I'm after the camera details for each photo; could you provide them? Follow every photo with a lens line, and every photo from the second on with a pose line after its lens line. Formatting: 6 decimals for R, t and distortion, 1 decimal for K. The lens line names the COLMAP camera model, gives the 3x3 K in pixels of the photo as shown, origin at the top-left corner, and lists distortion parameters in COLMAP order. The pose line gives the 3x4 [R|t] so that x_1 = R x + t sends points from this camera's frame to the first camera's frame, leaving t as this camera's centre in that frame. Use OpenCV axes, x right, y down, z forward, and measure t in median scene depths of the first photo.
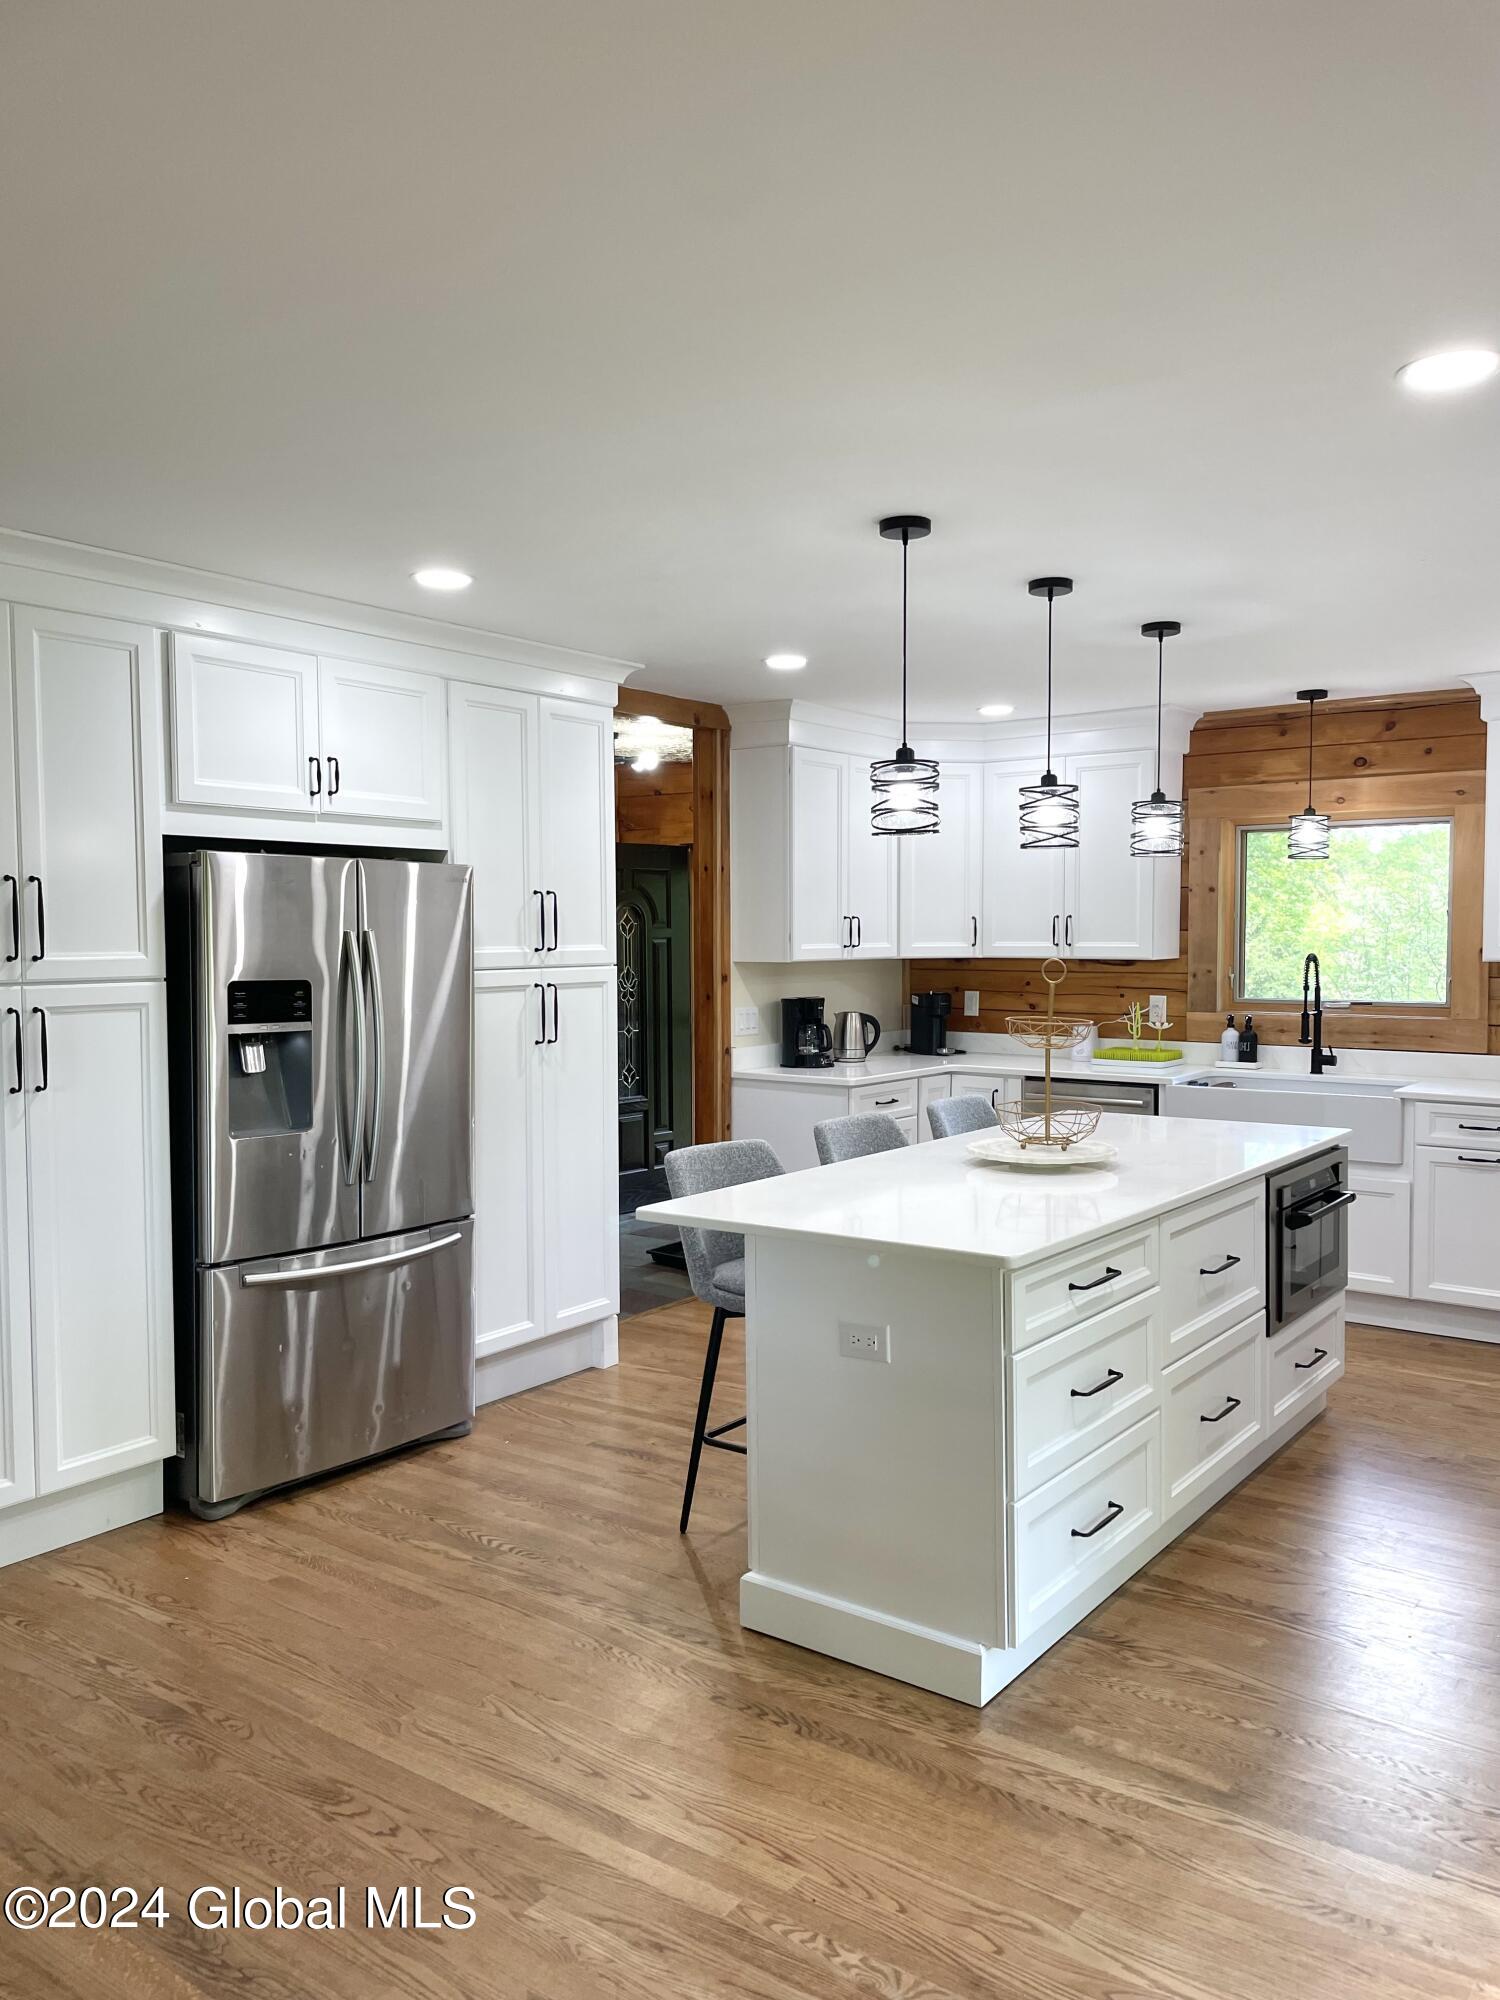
lens RADIAL K [[1512.2, 0, 768.2], [0, 1512.2, 1001.6], [0, 0, 1]] dist [0.089986, -0.113976]
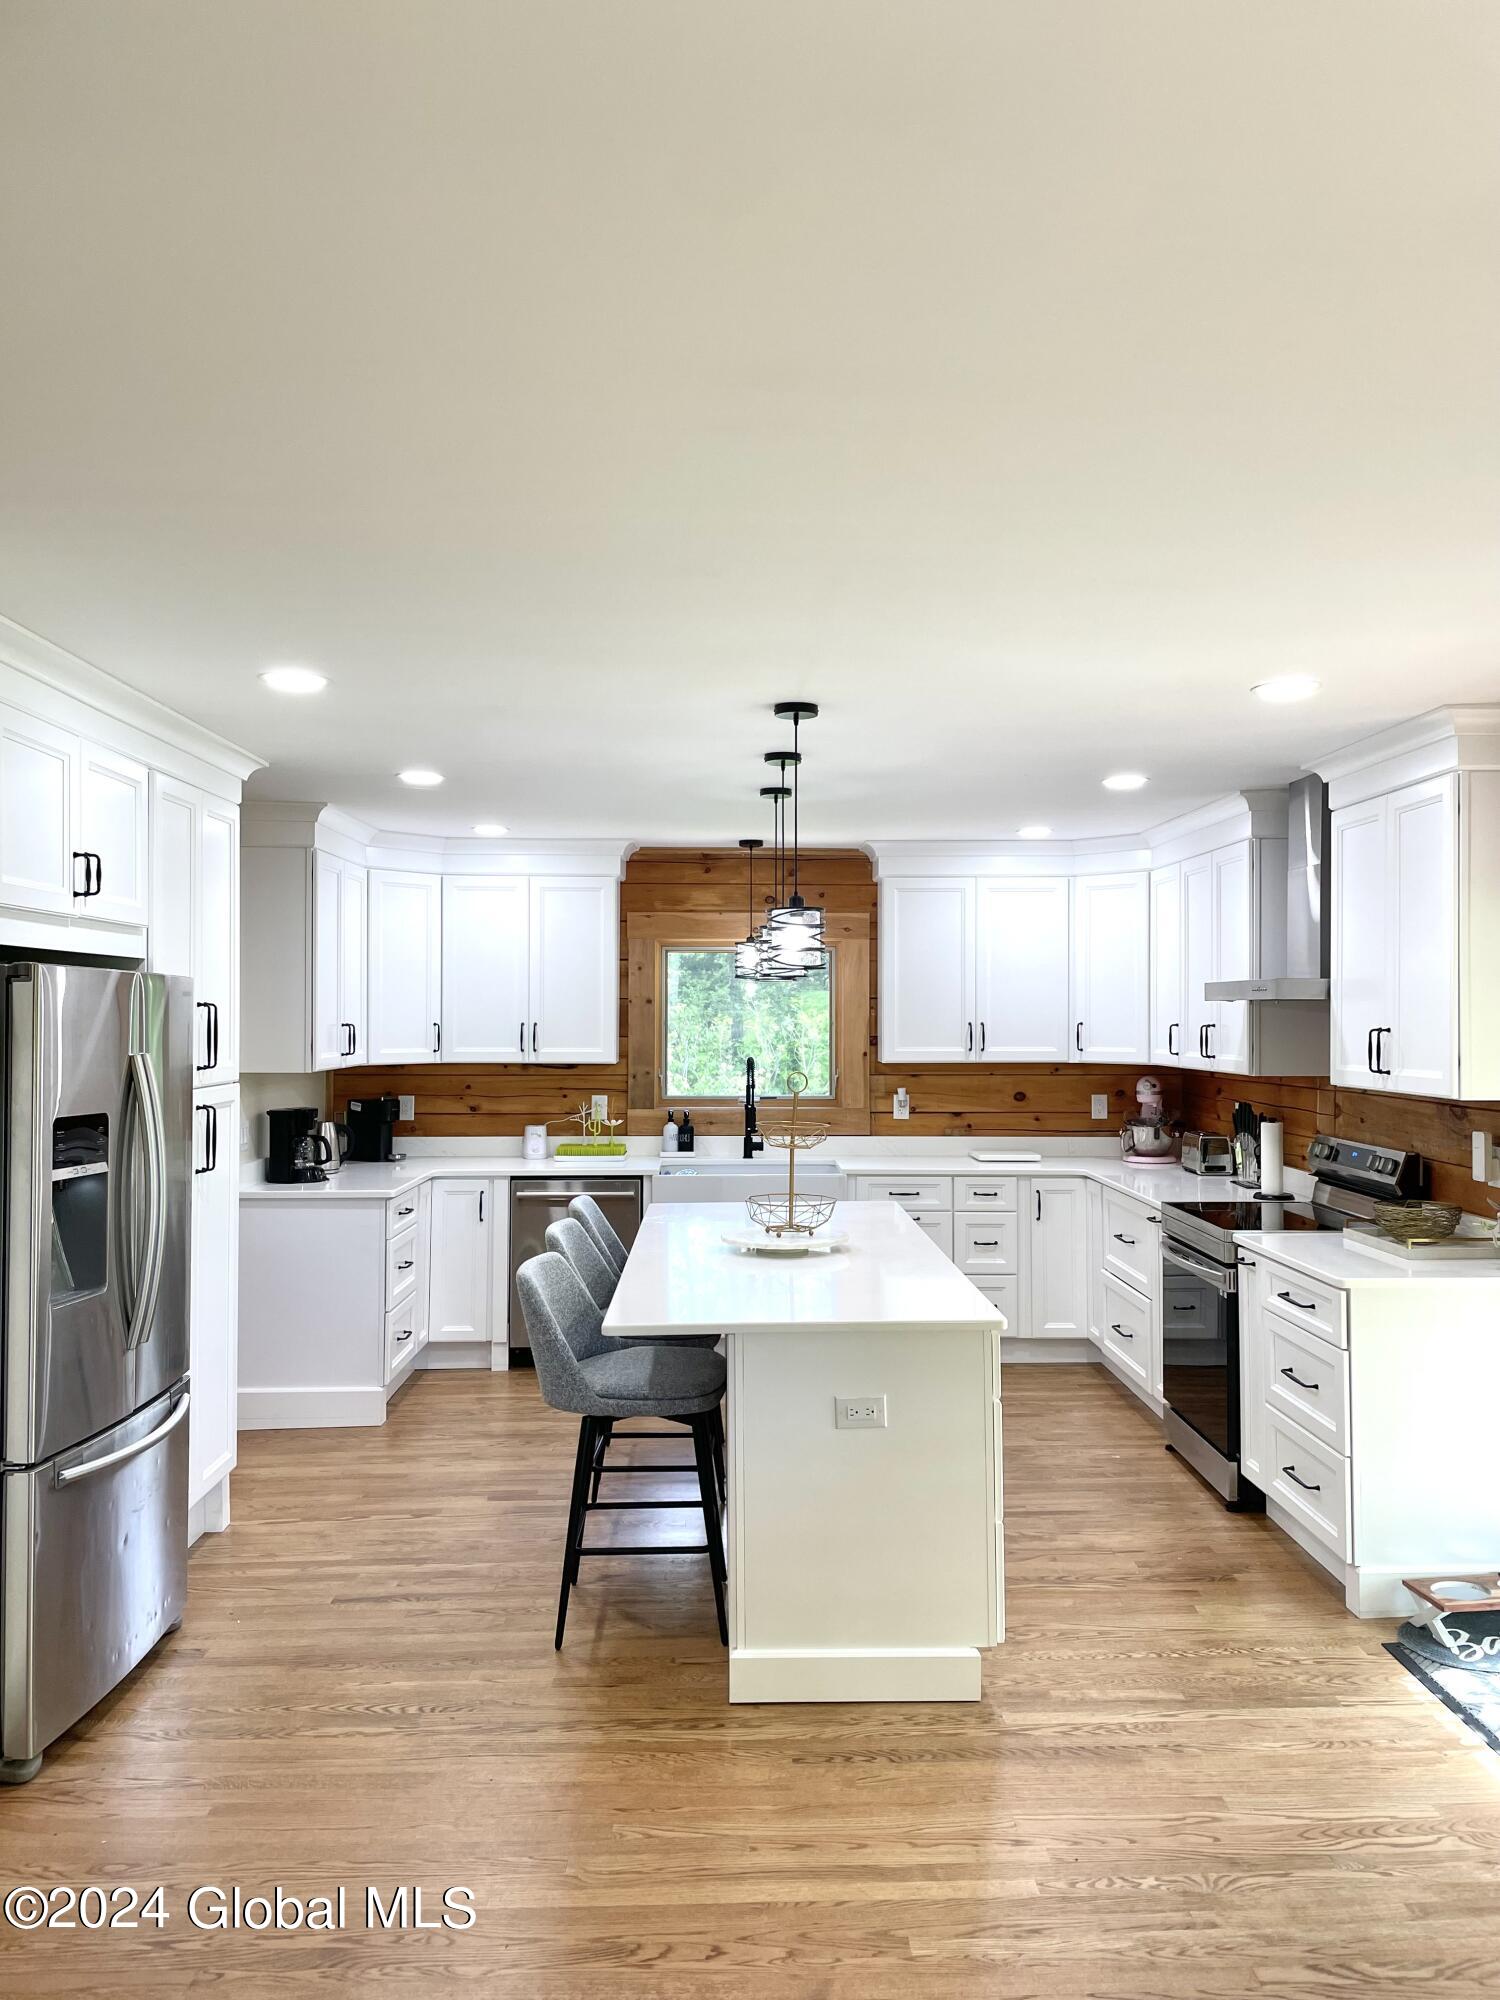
lens RADIAL K [[1512.2, 0, 766.2], [0, 1512.2, 995.5], [0, 0, 1]] dist [0.089986, -0.113976]
pose [[0.787901, 0.012756, 0.615670, -0.397976], [0.025447, 0.998257, -0.053249, -0.018007], [-0.615276, 0.057622, 0.786203, 0.065085]]
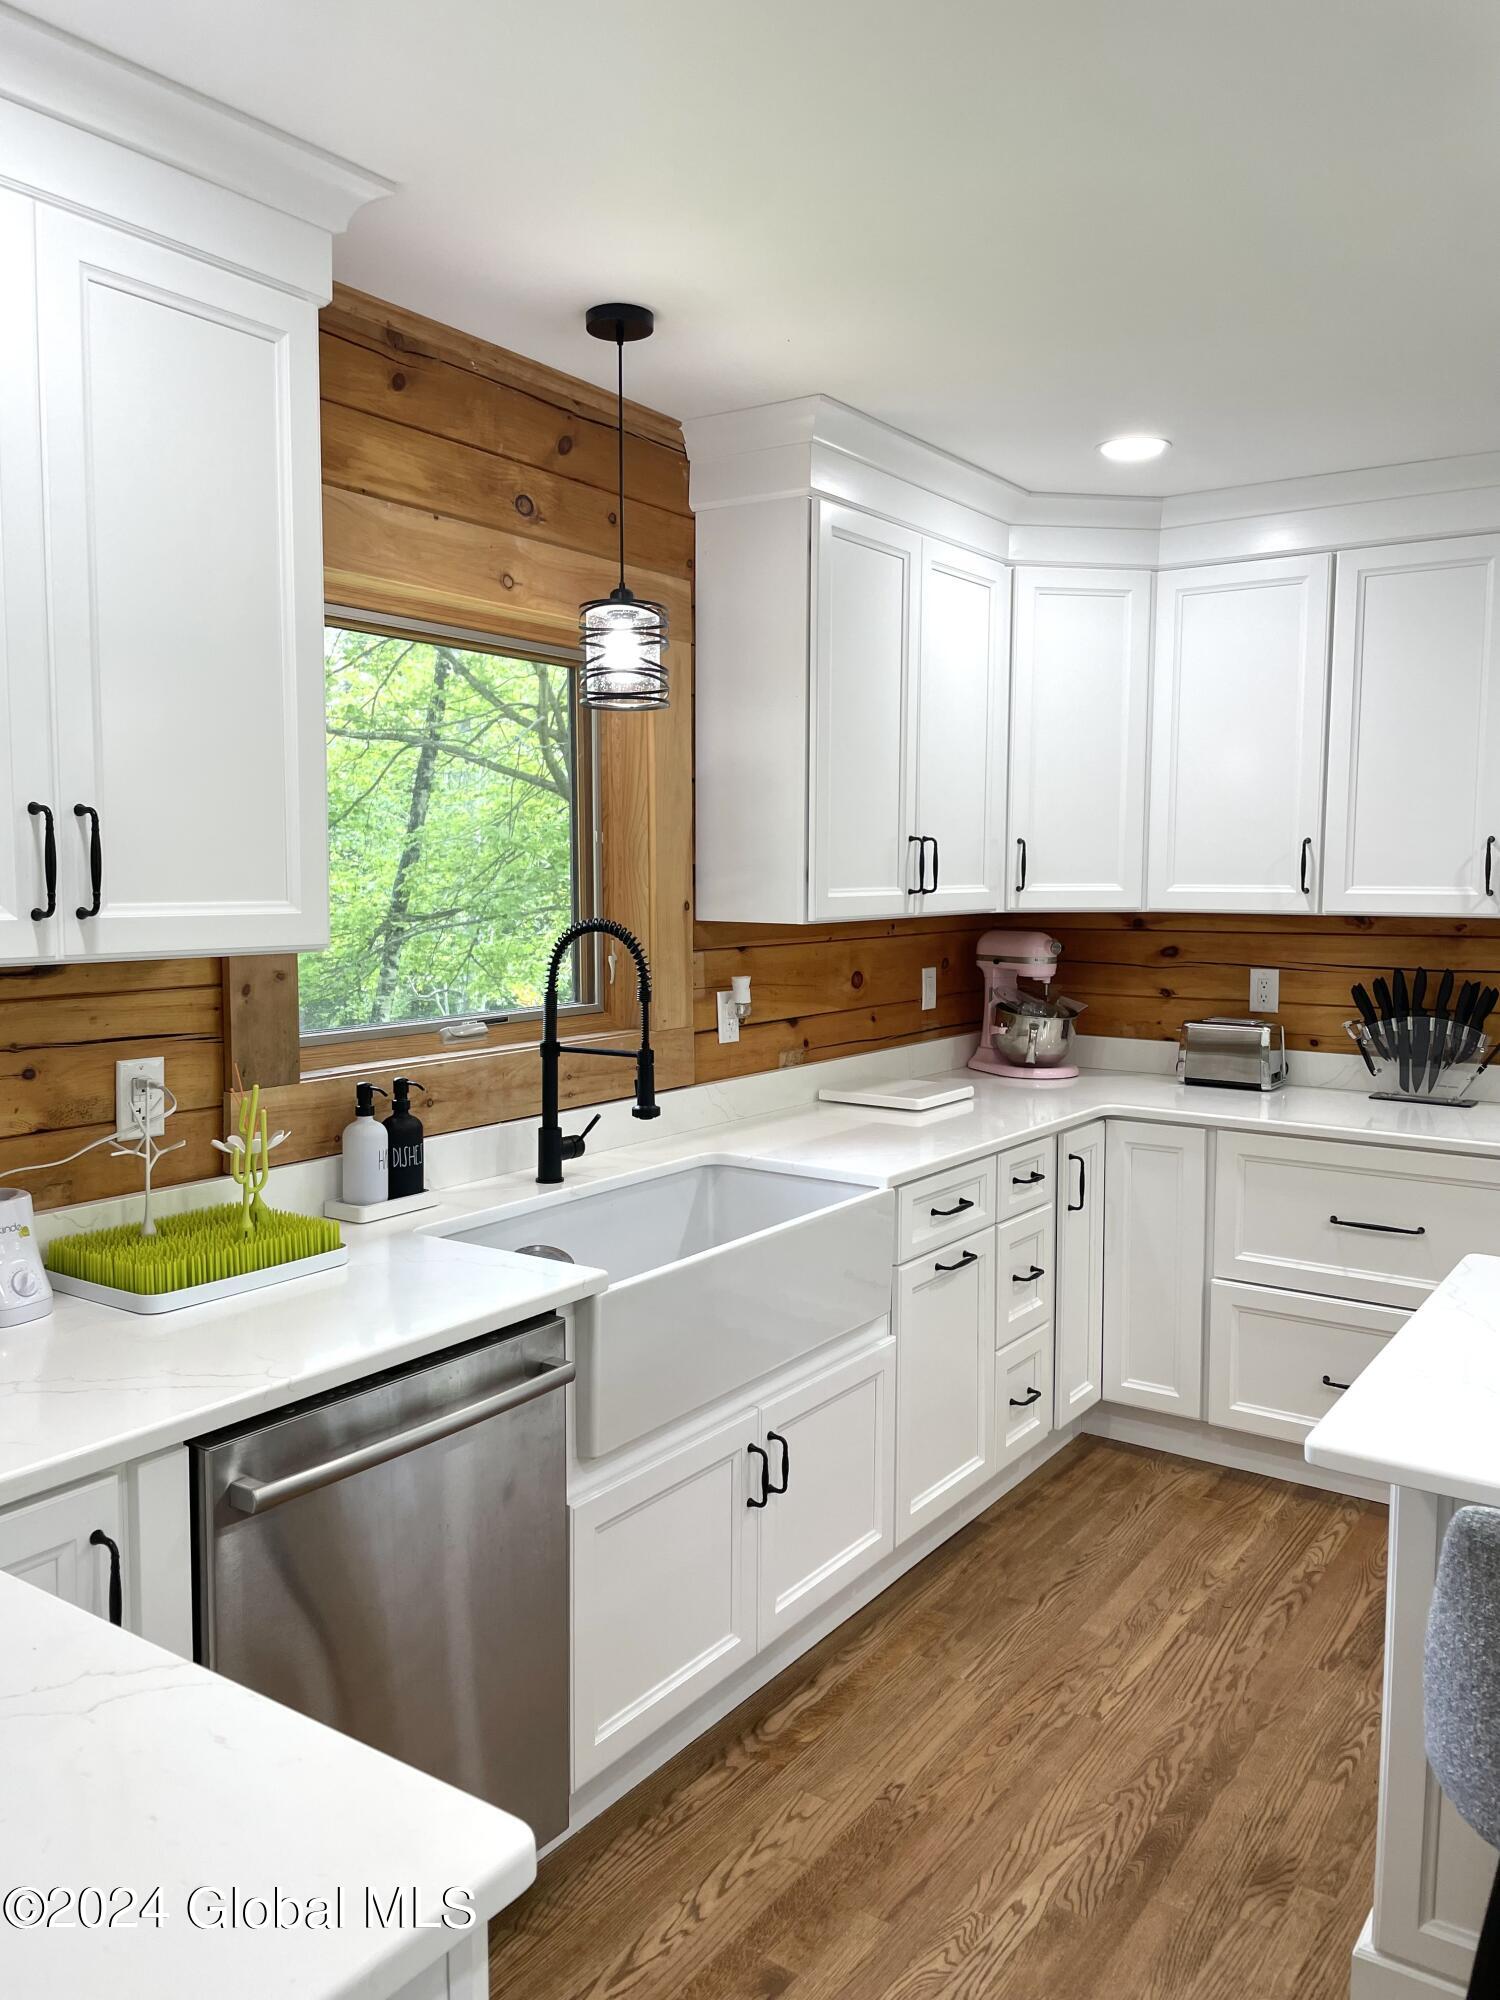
lens RADIAL K [[1512.2, 0, 771.4], [0, 1512.2, 991.7], [0, 0, 1]] dist [0.089986, -0.113976]
pose [[-0.037752, -0.078840, 0.996172, -0.101433], [0.044066, 0.995782, 0.080479, -0.048064], [-0.998315, 0.046936, -0.034119, 1.057926]]
